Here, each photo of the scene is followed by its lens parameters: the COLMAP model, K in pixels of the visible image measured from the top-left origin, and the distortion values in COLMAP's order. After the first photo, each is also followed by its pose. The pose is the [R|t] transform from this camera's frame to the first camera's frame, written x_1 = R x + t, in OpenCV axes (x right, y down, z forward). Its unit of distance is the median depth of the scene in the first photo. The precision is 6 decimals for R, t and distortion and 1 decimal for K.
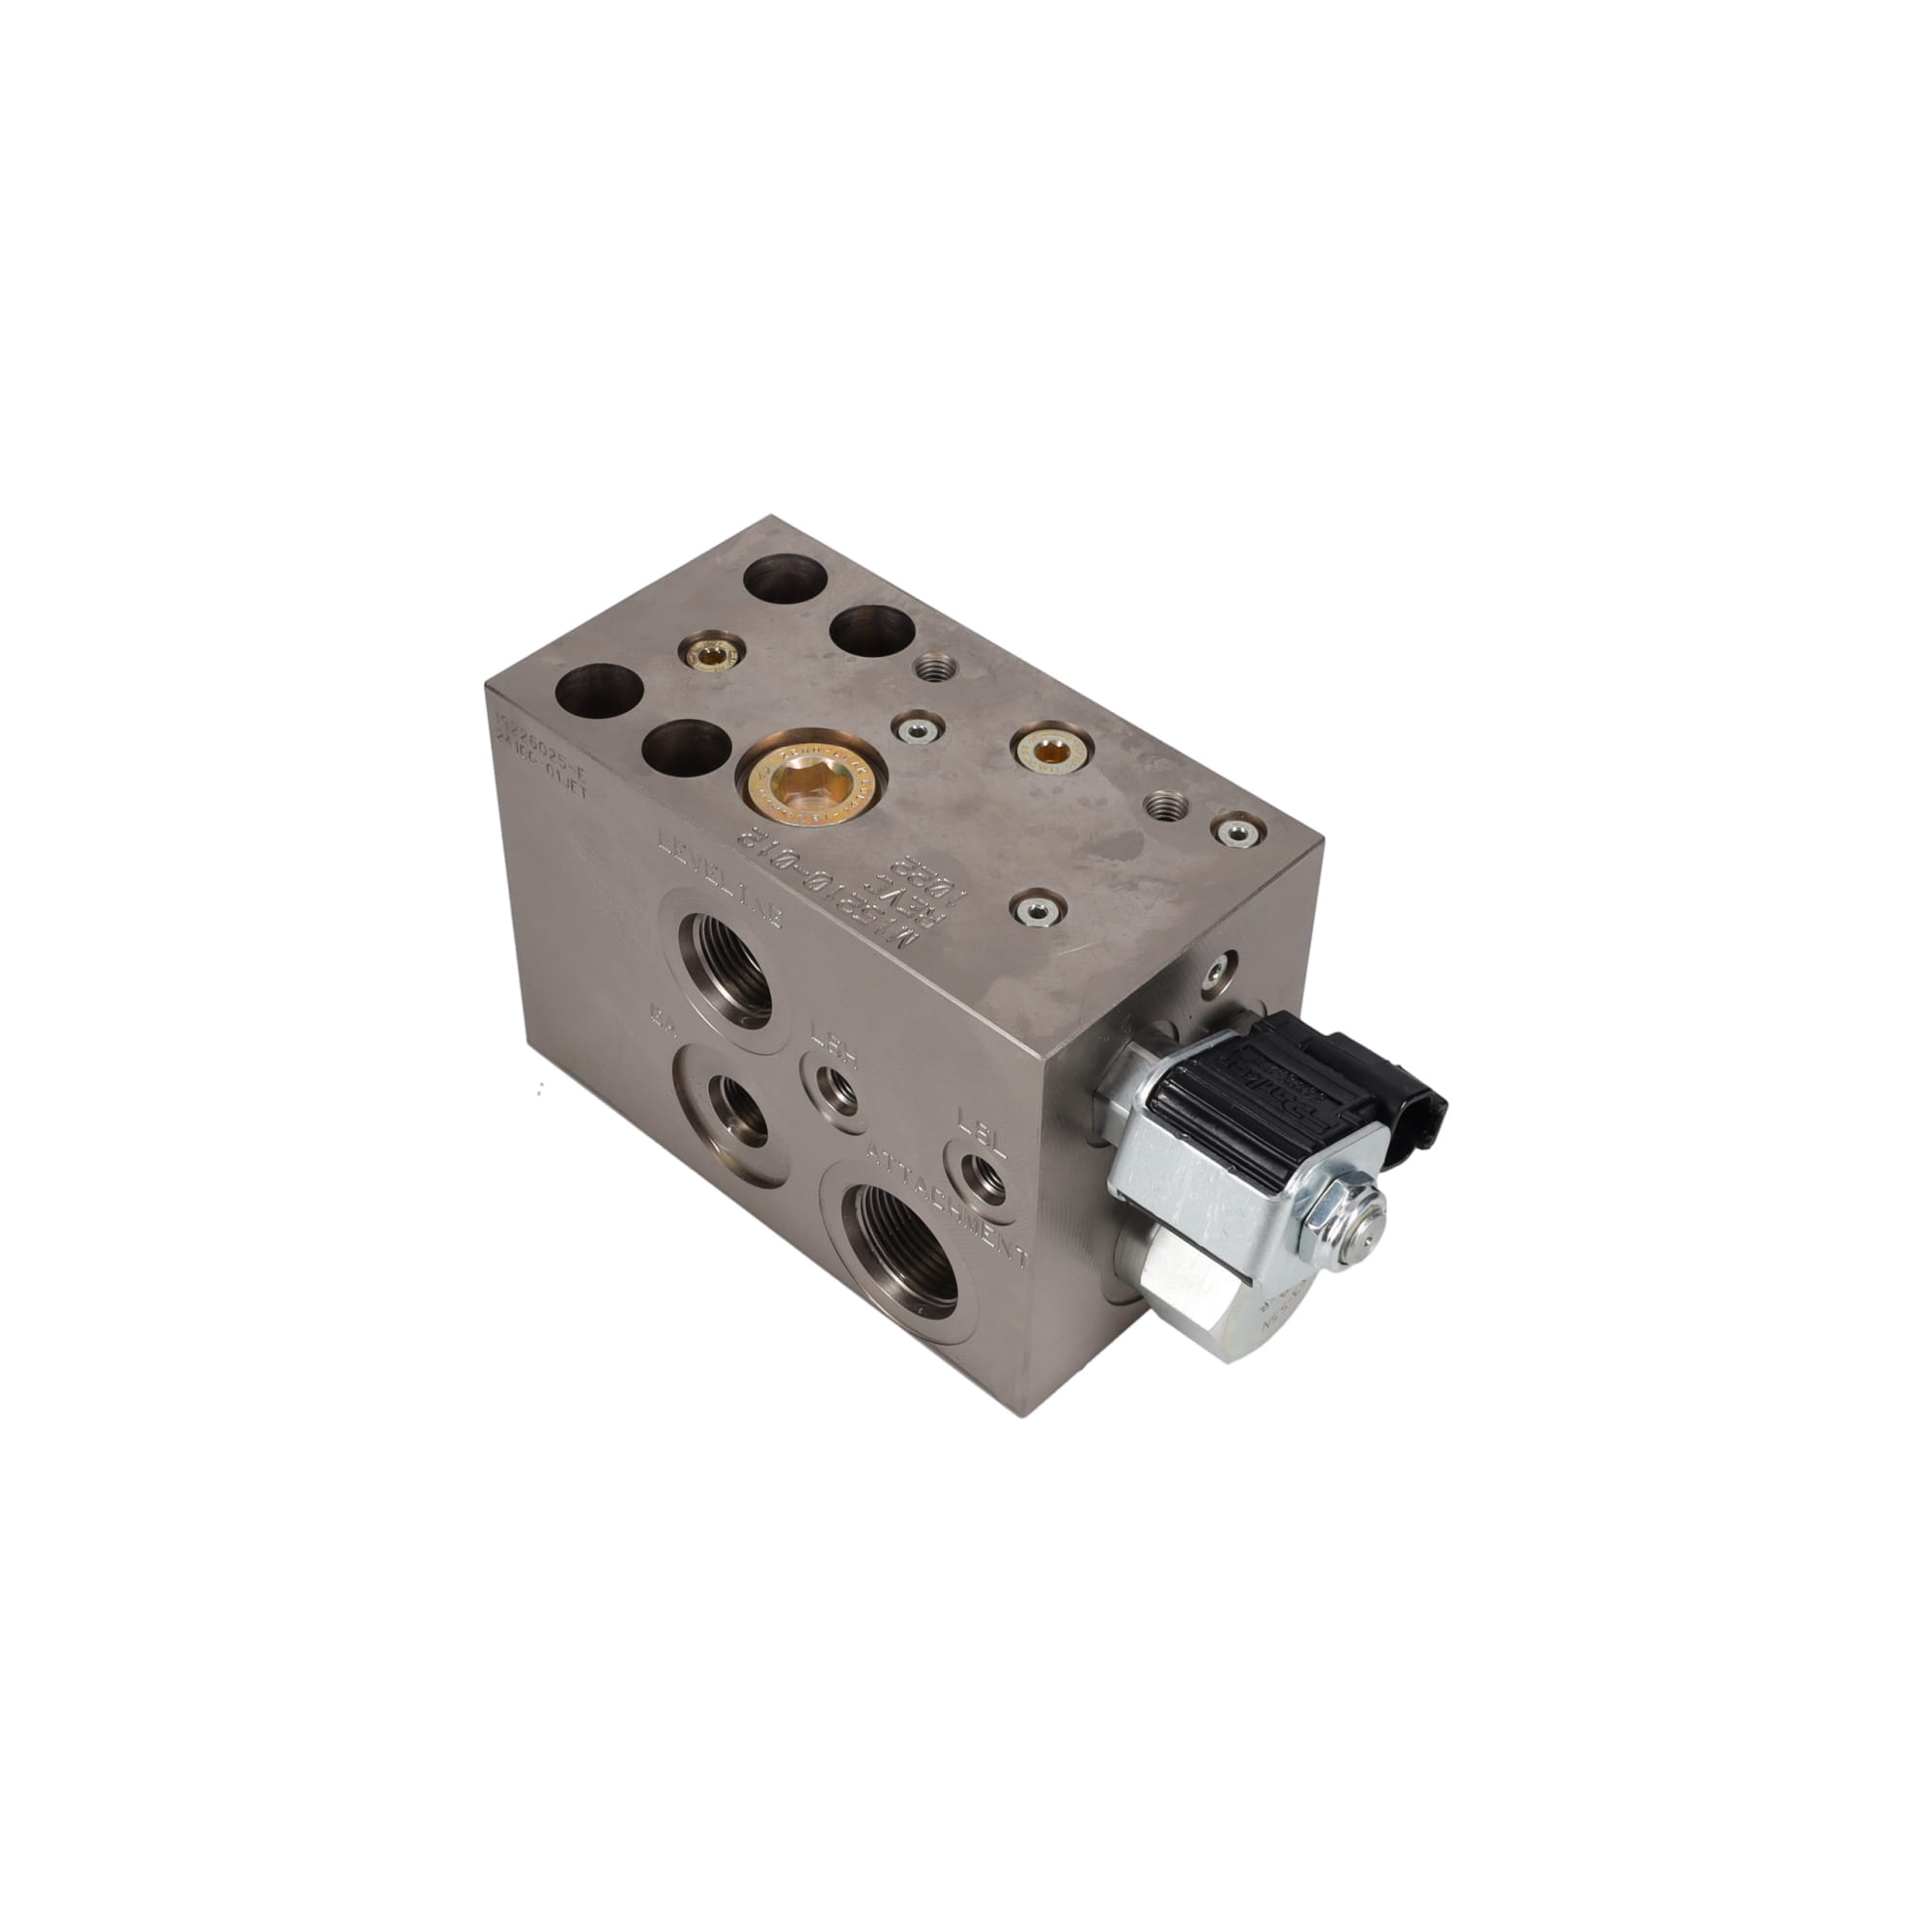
lens RADIAL K [[2870.4, 0, 964.3], [0, 2870.4, 961.3], [0, 0, 1]] dist [-0.008197, 0.000000]
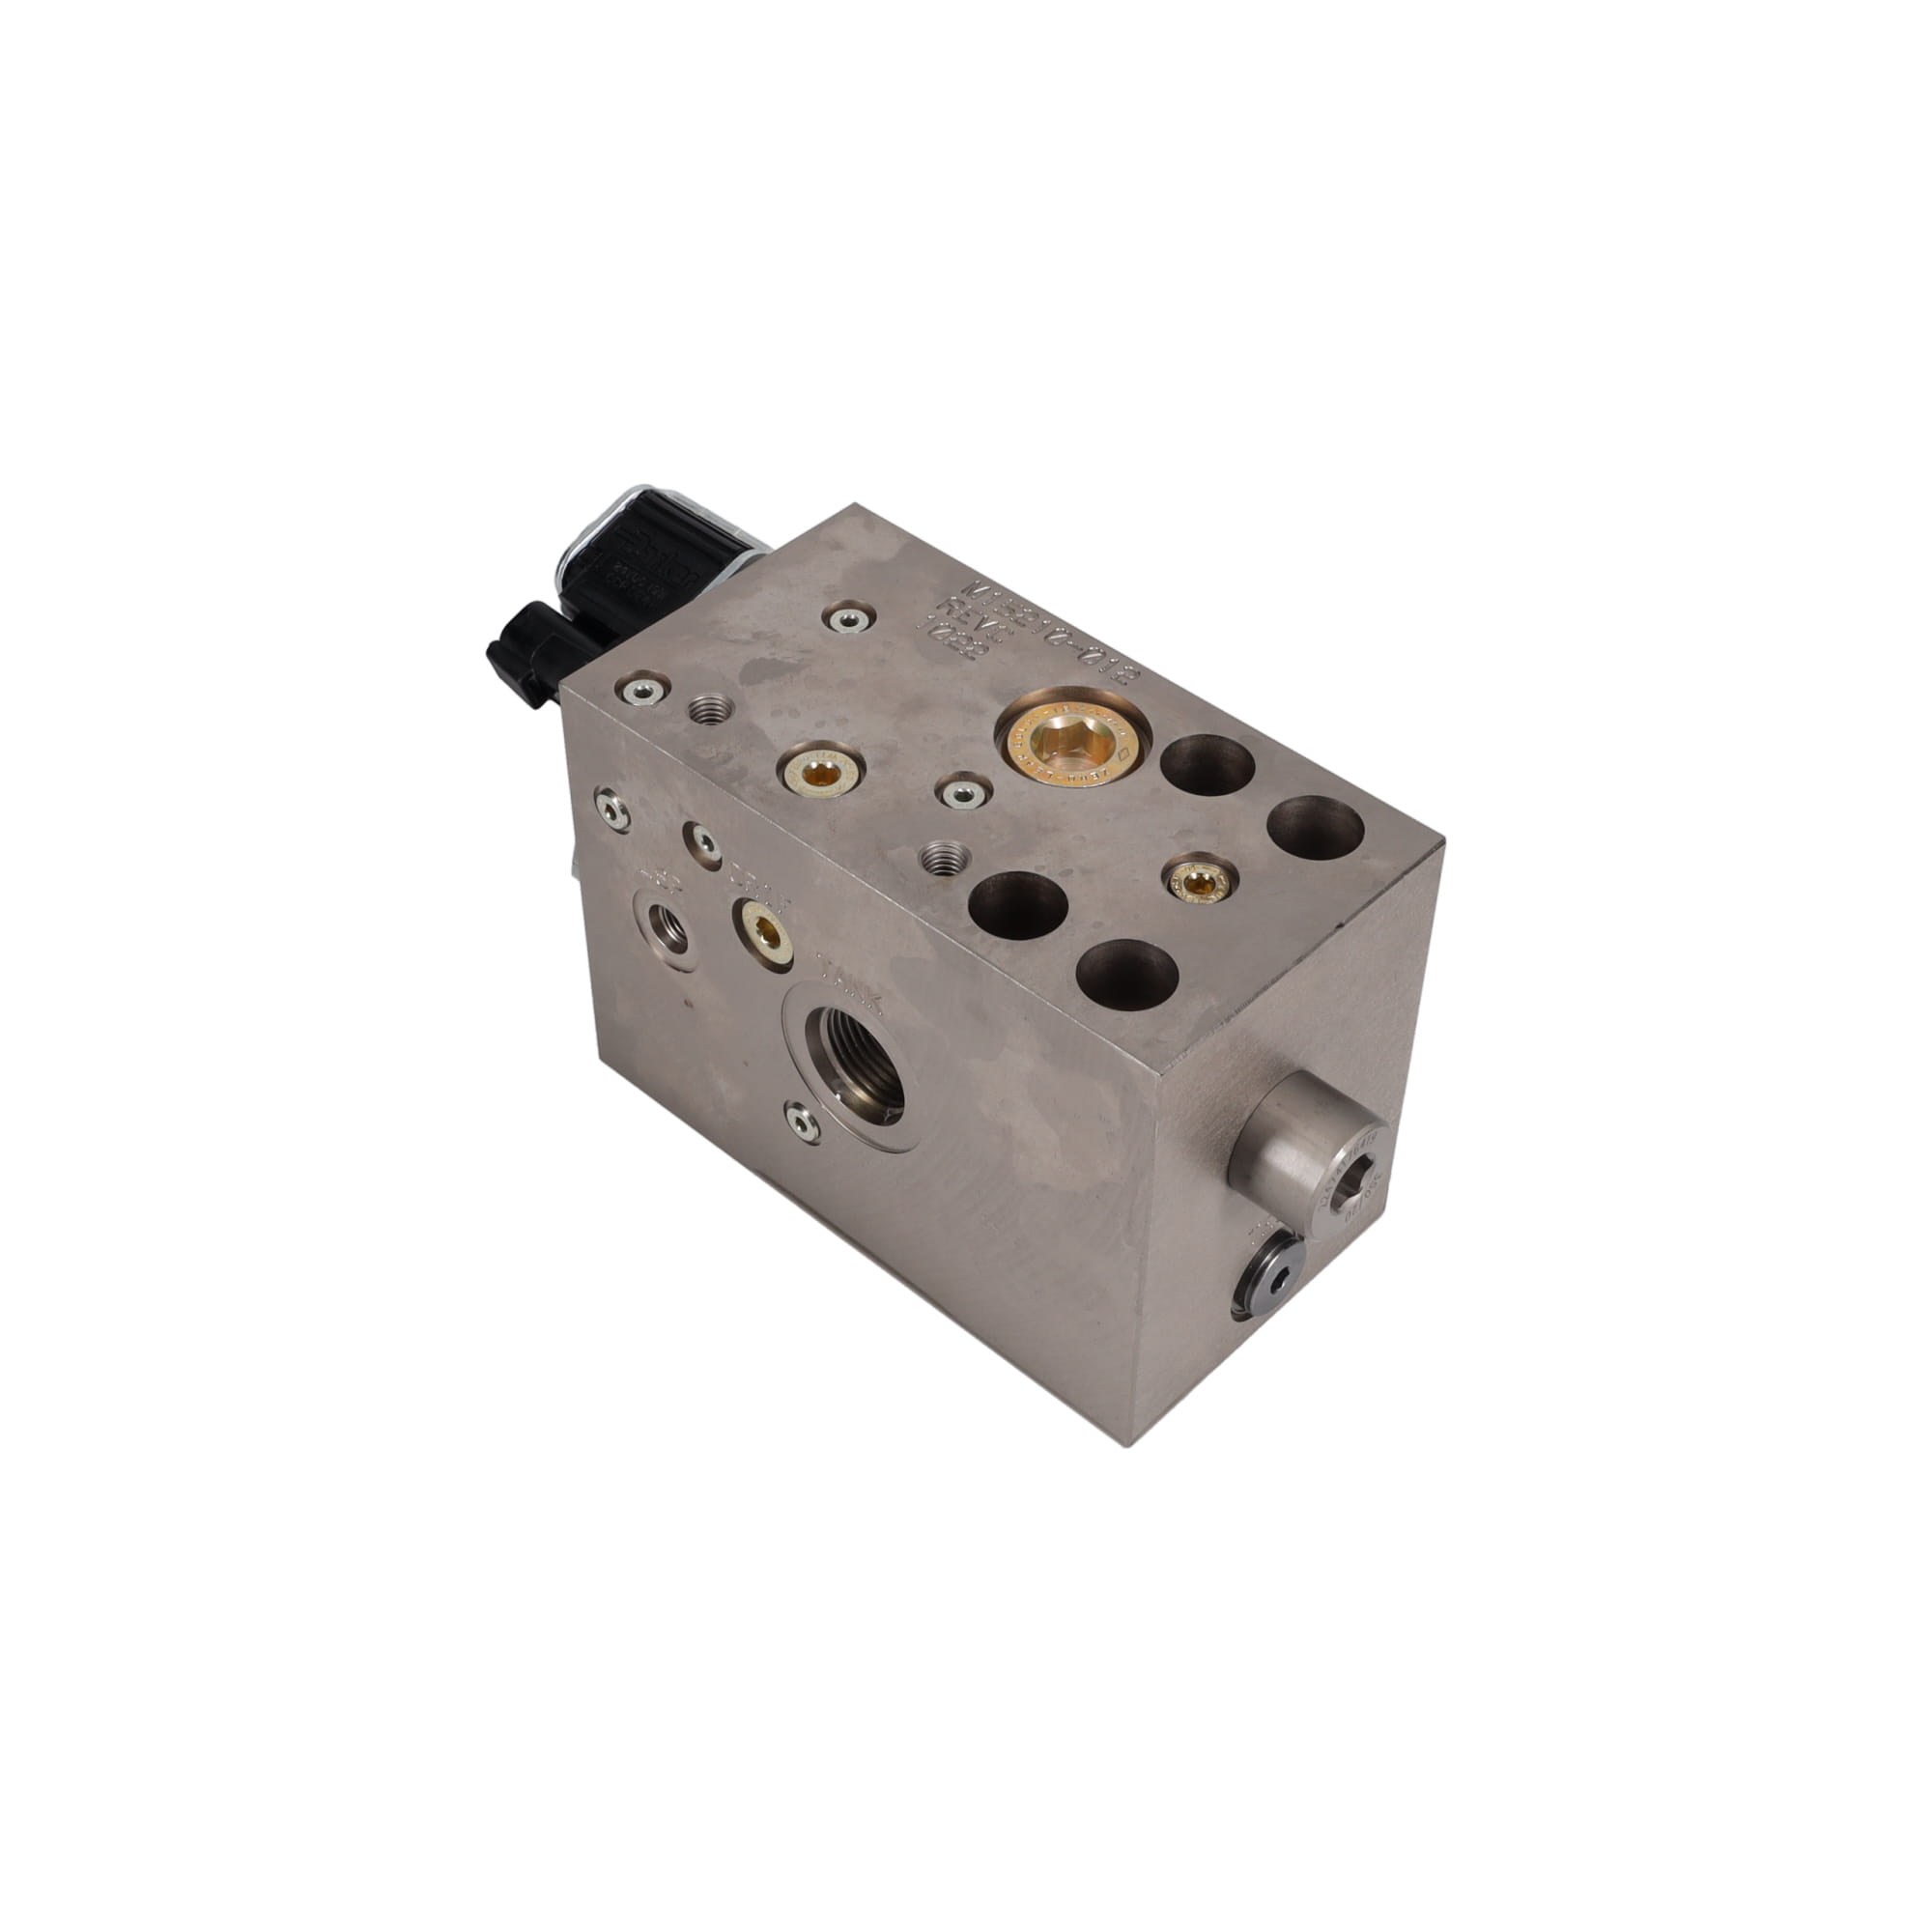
lens RADIAL K [[2870.4, 0, 963.2], [0, 2870.4, 966.3], [0, 0, 1]] dist [-0.008197, 0.000000]
pose [[-0.999759, -0.018804, -0.011338, -0.006538], [-0.011746, 0.021701, 0.999696, -1.026242], [-0.018552, 0.999588, -0.021917, 1.095360]]
